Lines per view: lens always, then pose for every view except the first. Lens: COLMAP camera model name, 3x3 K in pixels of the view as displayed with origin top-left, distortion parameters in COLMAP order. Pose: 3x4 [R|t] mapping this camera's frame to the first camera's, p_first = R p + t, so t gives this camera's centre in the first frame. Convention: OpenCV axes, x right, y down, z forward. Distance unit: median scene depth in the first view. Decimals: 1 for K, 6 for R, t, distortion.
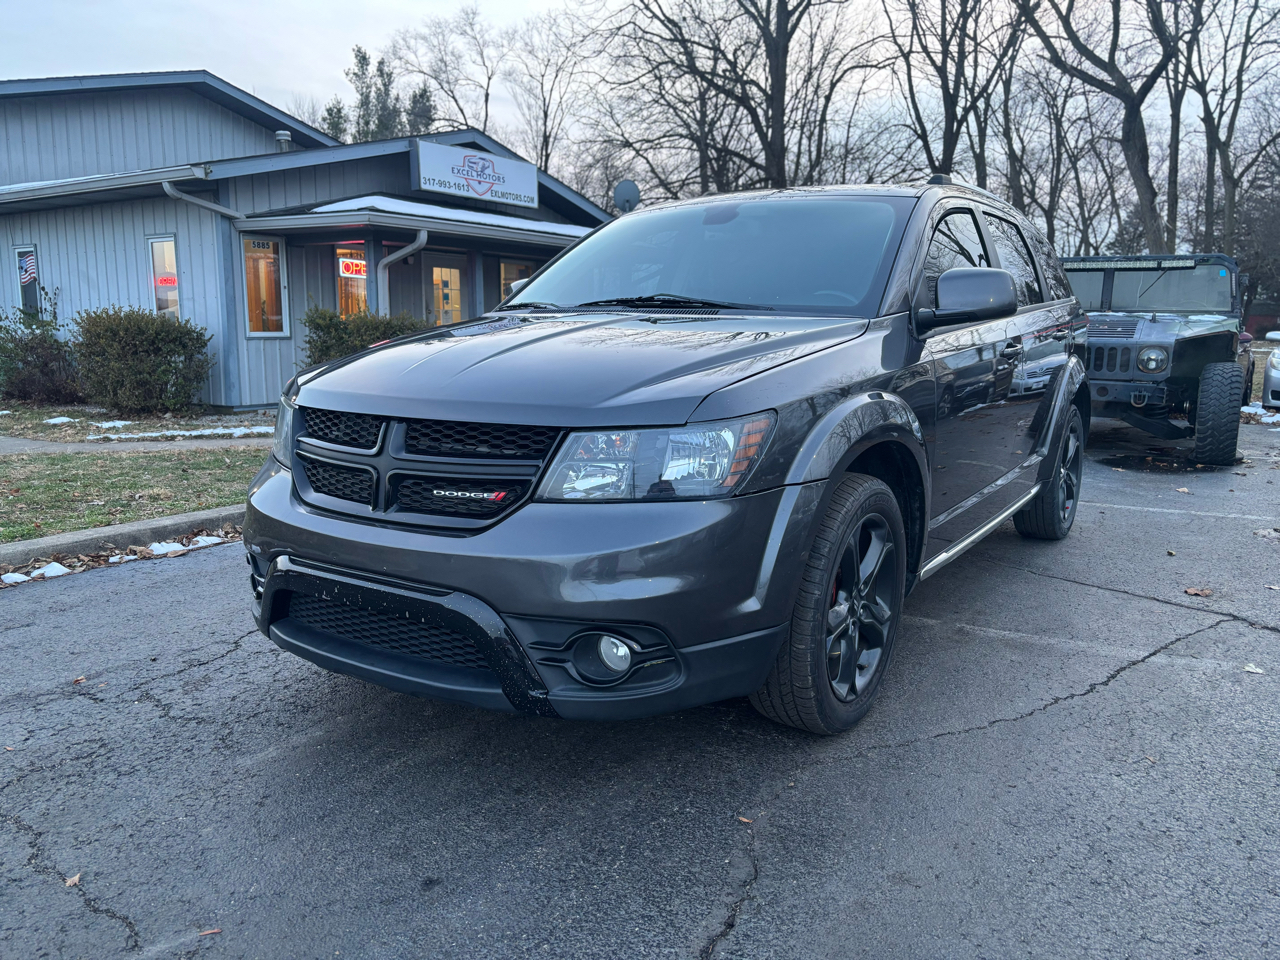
lens RADIAL K [[967.7, 0, 640.0], [0, 967.7, 480.0], [0, 0, 1]] dist [0.048965, -0.053411]
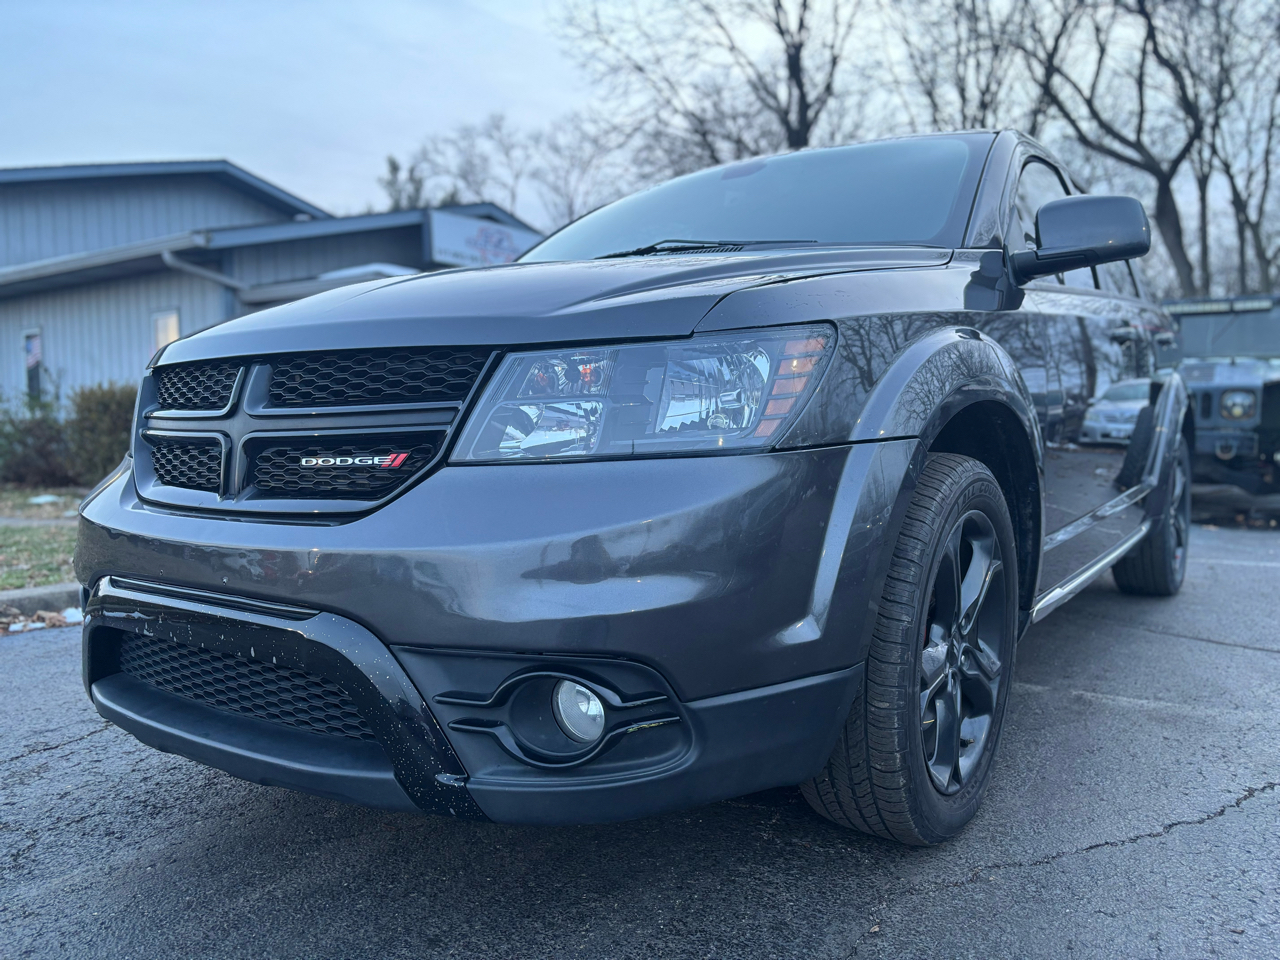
lens RADIAL K [[967.7, 0, 640.0], [0, 967.7, 480.0], [0, 0, 1]] dist [0.048965, -0.053411]
pose [[0.999409, -0.015173, -0.030852, 0.023659], [0.012020, 0.994924, -0.099913, 0.070162], [0.032212, 0.099483, 0.994518, 0.277937]]
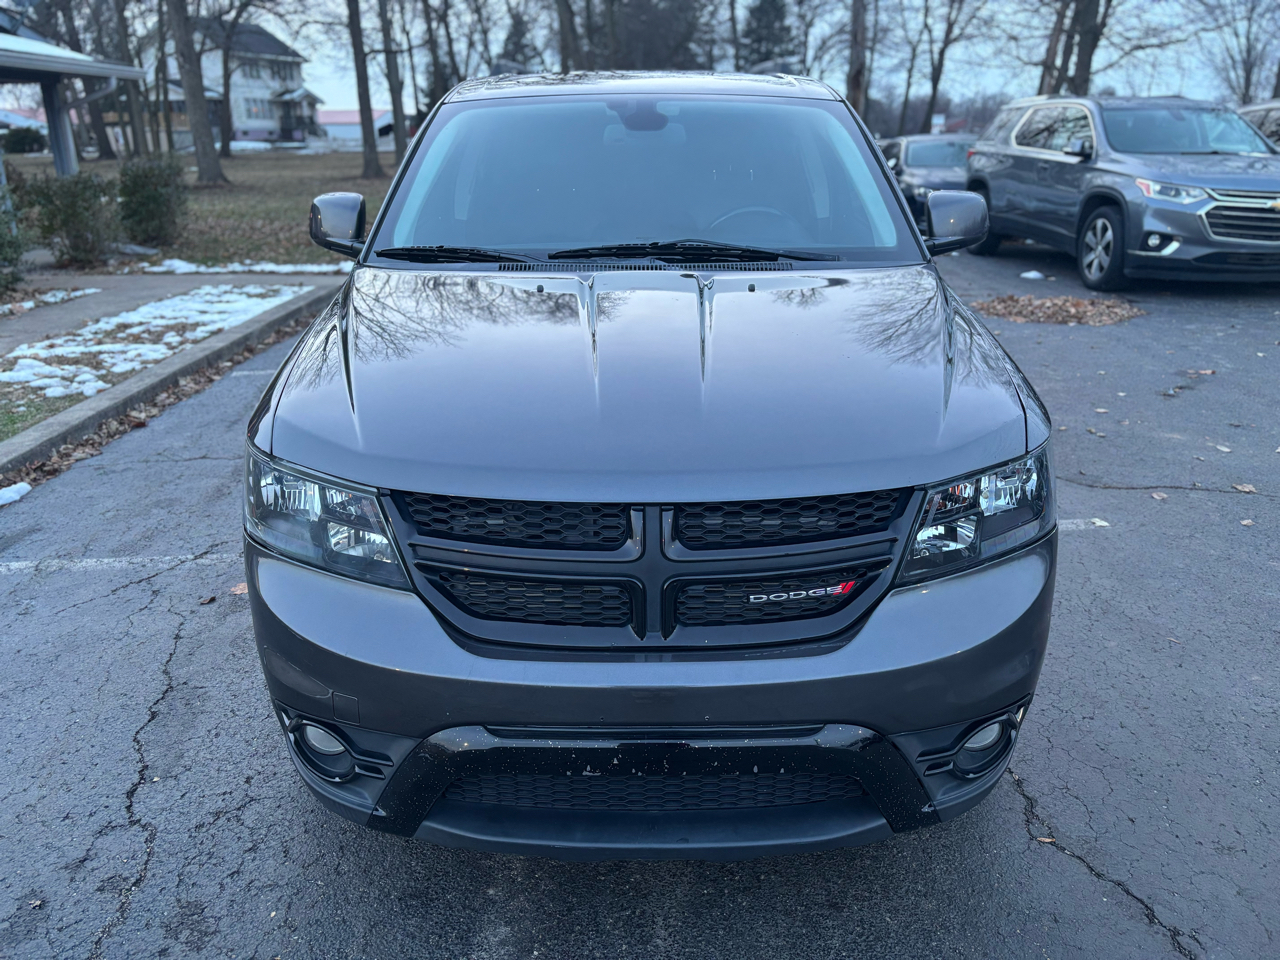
lens RADIAL K [[967.7, 0, 640.0], [0, 967.7, 480.0], [0, 0, 1]] dist [0.048965, -0.053411]
pose [[0.827914, -0.198899, 0.524402, -0.490388], [0.099324, 0.972222, 0.211941, -0.179280], [-0.551990, -0.123383, 0.824671, 0.348368]]
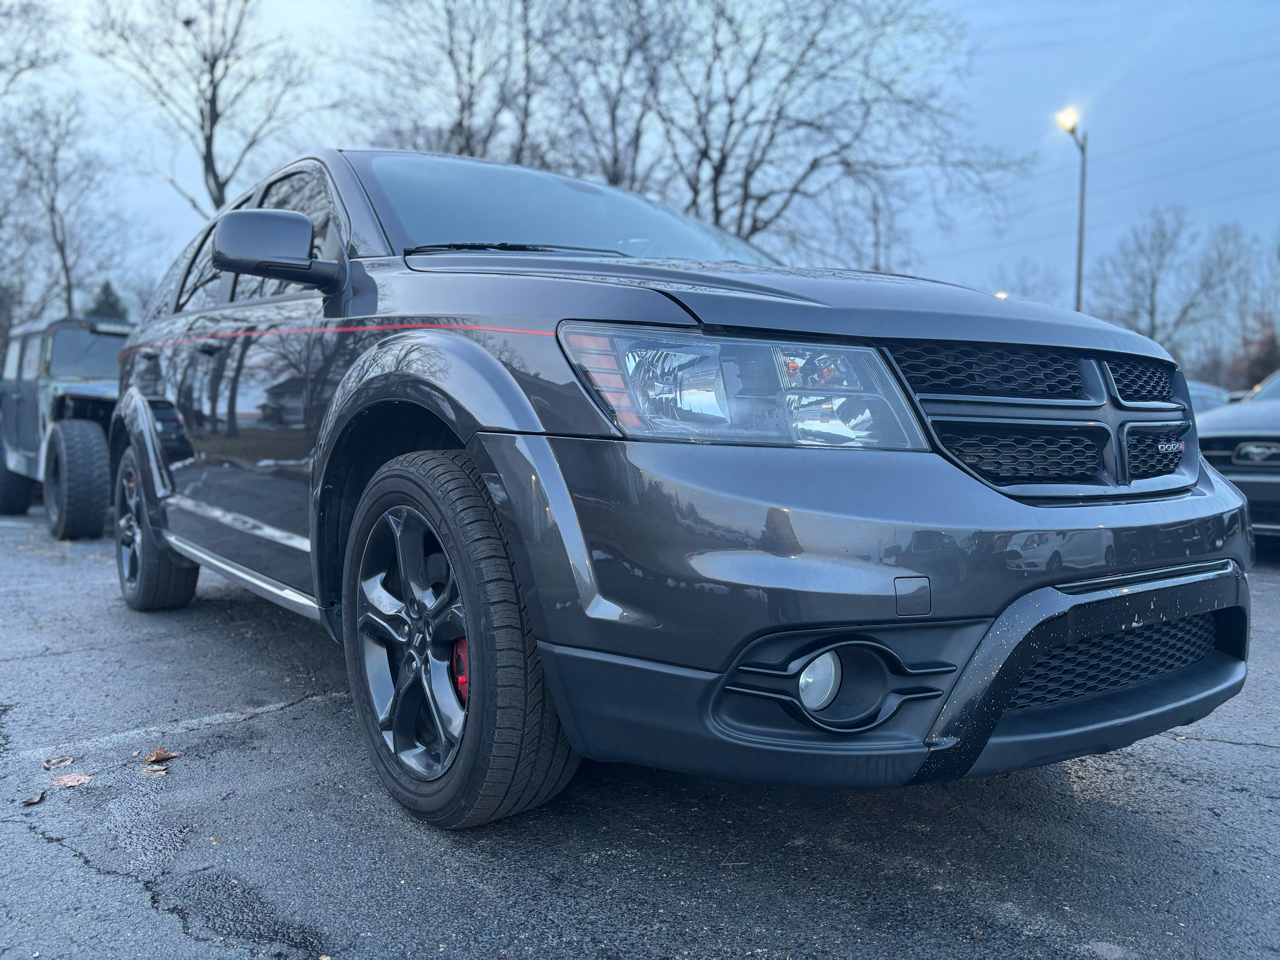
lens RADIAL K [[967.7, 0, 640.0], [0, 967.7, 480.0], [0, 0, 1]] dist [0.048965, -0.053411]
pose [[0.331801, -0.042713, 0.942382, -0.821470], [0.151502, 0.988420, -0.008542, -0.013312], [-0.931104, 0.145607, 0.334430, 0.857442]]
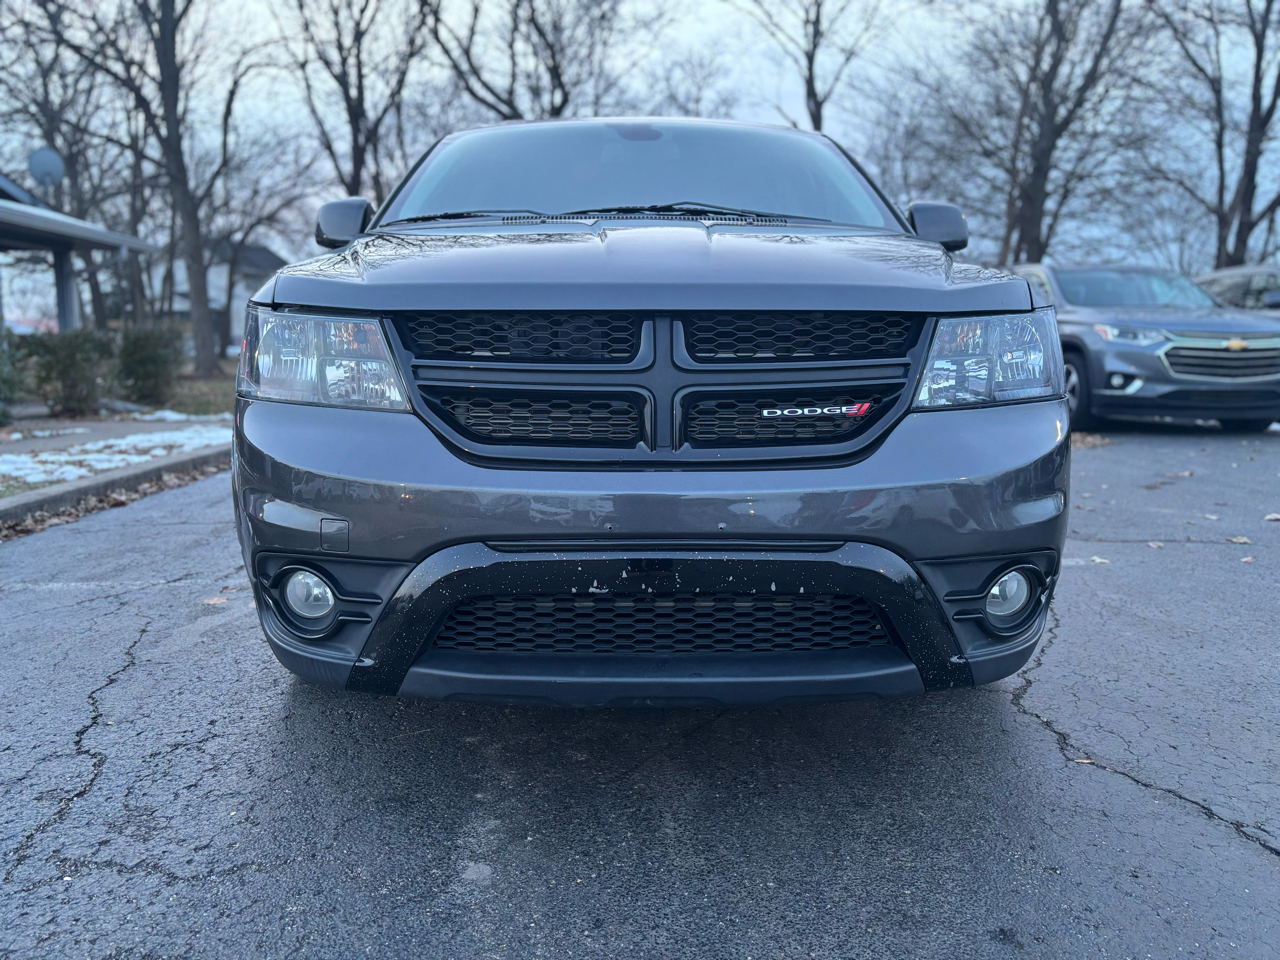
lens RADIAL K [[967.7, 0, 640.0], [0, 967.7, 480.0], [0, 0, 1]] dist [0.048965, -0.053411]
pose [[0.816333, -0.081950, 0.571738, -0.526283], [0.094817, 0.995468, 0.007305, 0.036428], [-0.569746, 0.048247, 0.820403, 0.363363]]
